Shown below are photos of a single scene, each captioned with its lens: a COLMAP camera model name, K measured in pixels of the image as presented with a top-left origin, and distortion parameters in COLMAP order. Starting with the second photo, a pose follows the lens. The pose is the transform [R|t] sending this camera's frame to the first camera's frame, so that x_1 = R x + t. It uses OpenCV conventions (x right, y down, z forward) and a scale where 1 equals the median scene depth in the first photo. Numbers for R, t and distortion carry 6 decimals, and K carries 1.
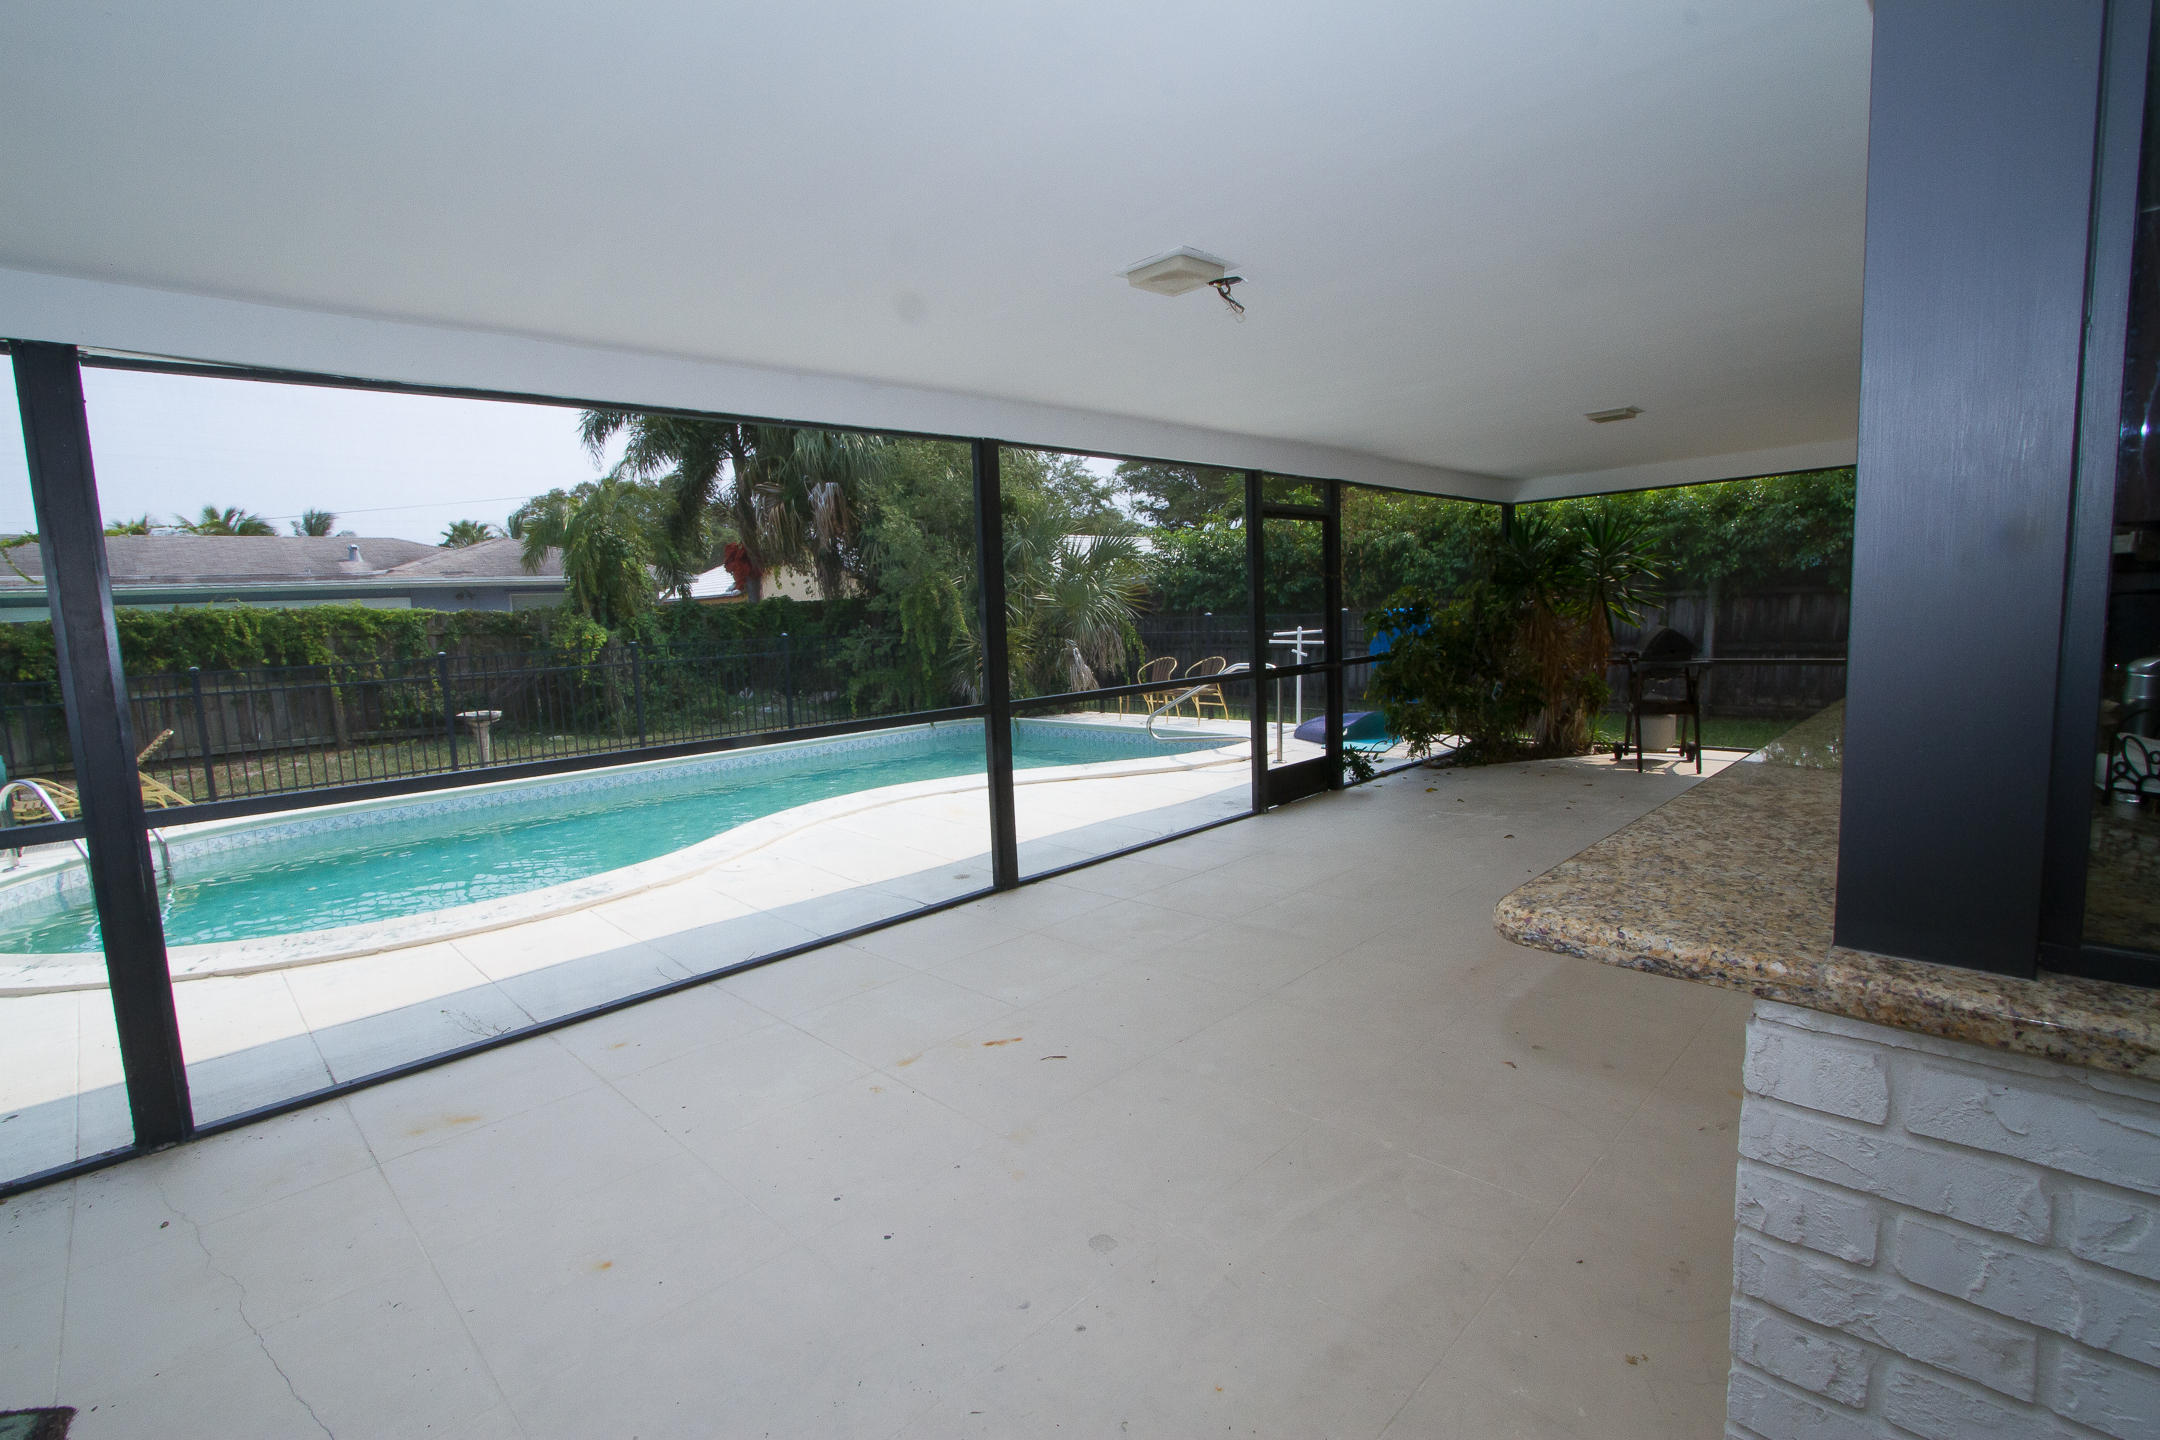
lens RADIAL K [[984.6, 0, 1071.2], [0, 984.6, 722.1], [0, 0, 1]] dist [-0.014545, -0.000169]
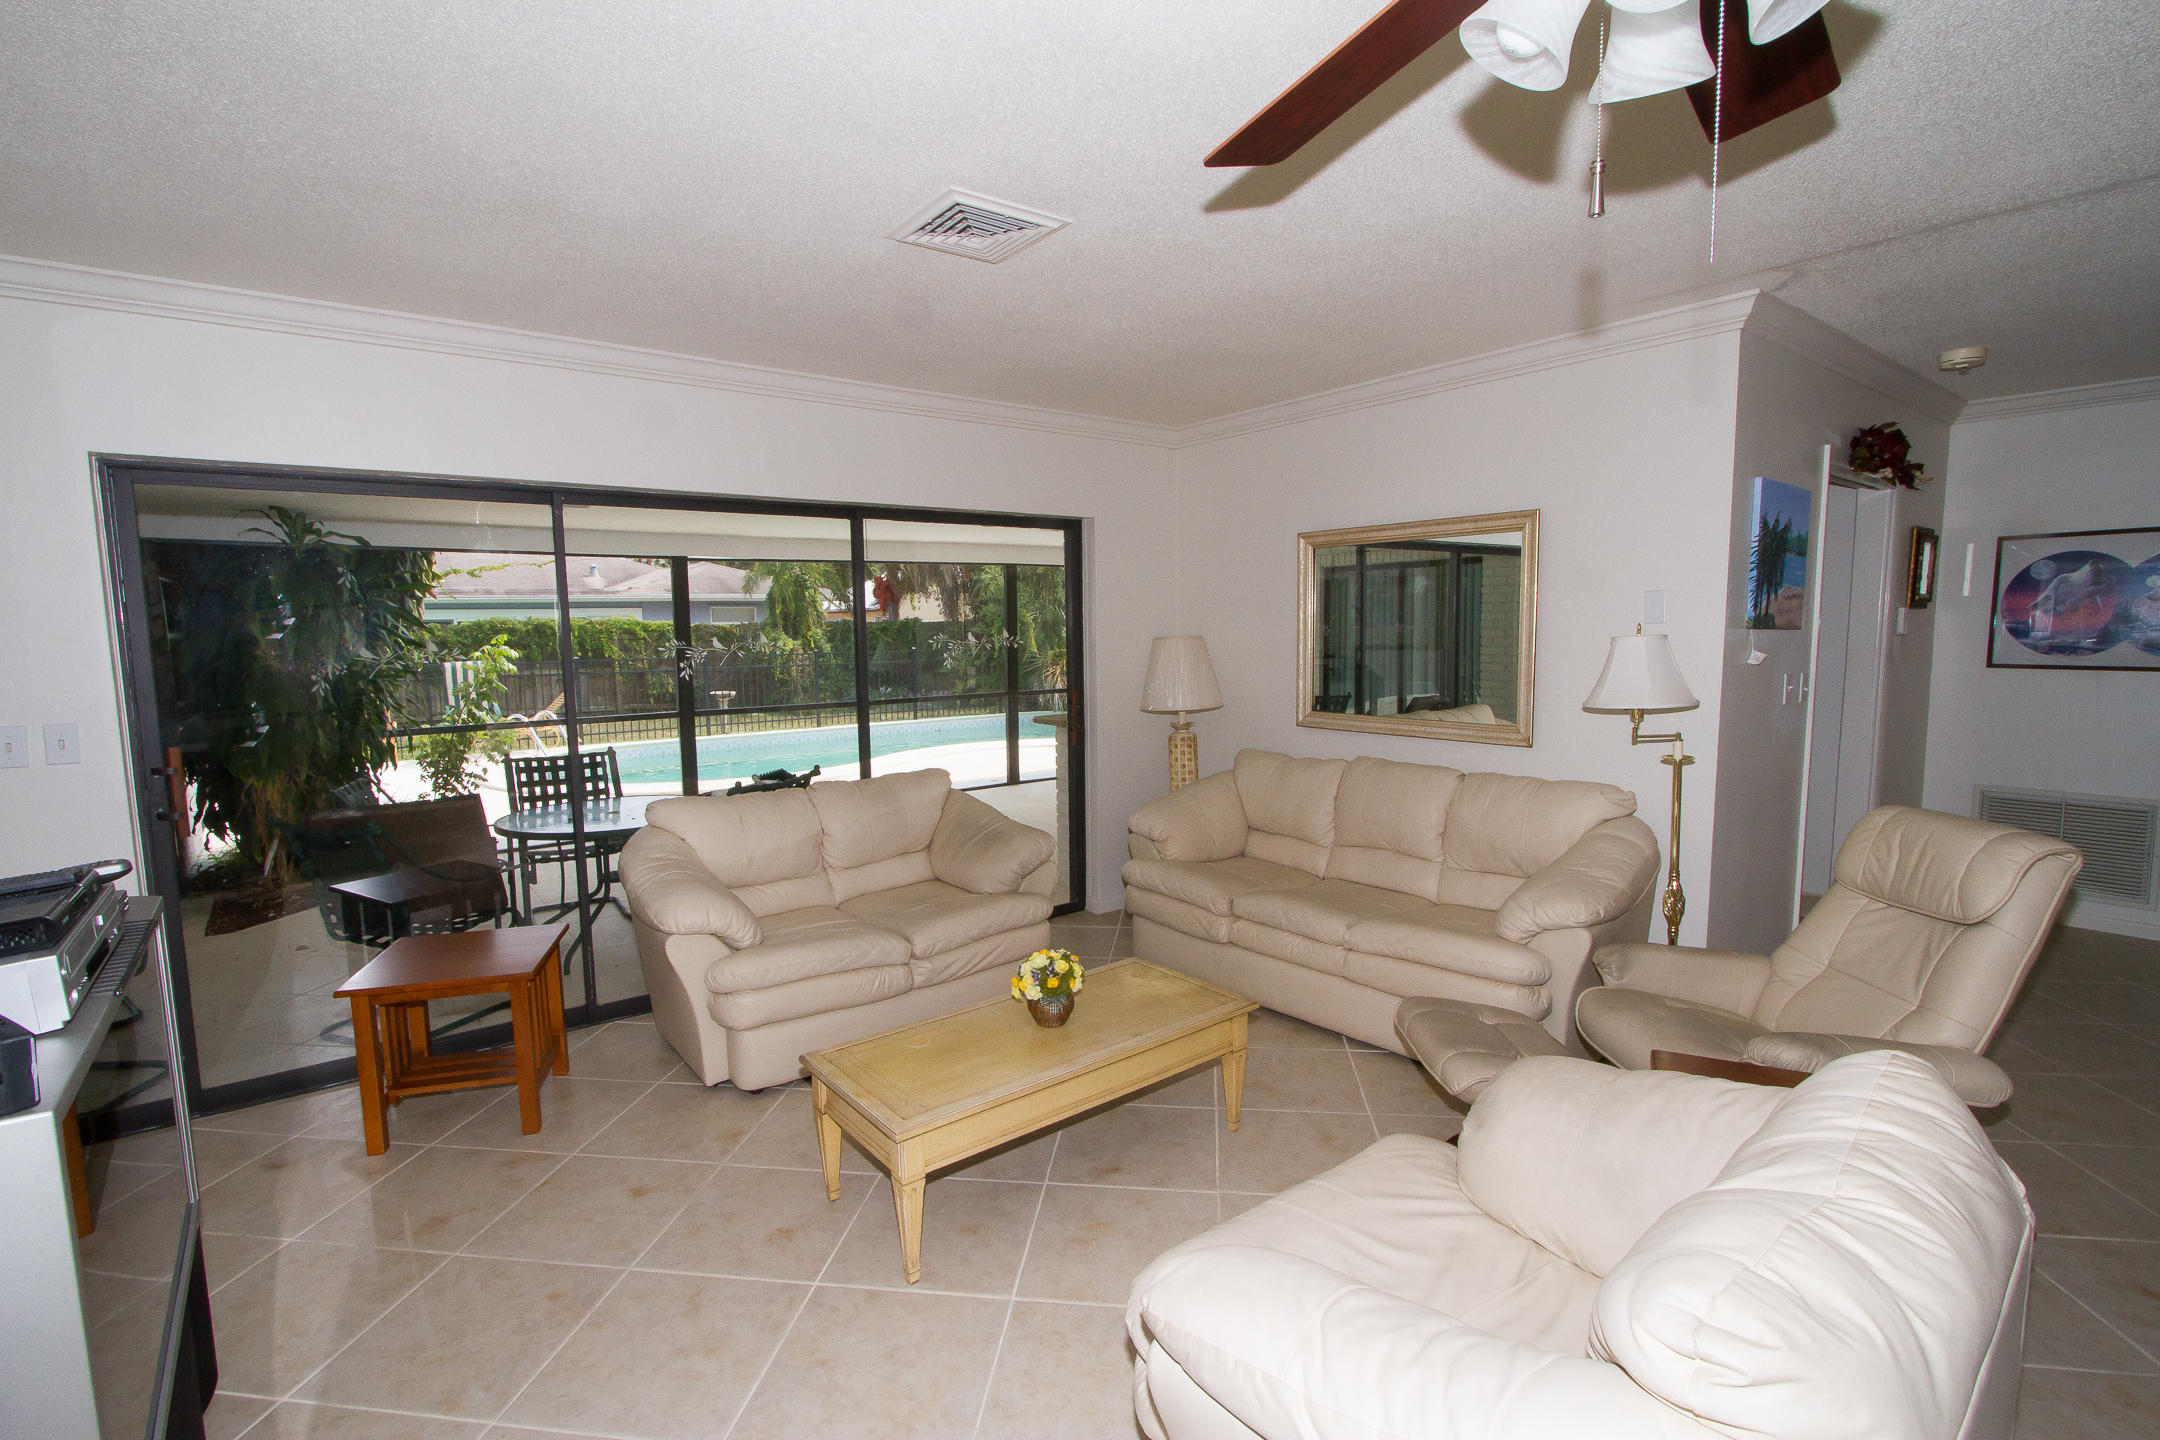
lens RADIAL K [[984.6, 0, 1077.8], [0, 984.6, 717.1], [0, 0, 1]] dist [-0.014545, -0.000169]
pose [[0.991909, 0.041555, -0.119961, 0.116139], [-0.043768, 0.998916, -0.015870, 0.022811], [0.119171, 0.020992, 0.992652, -0.374477]]
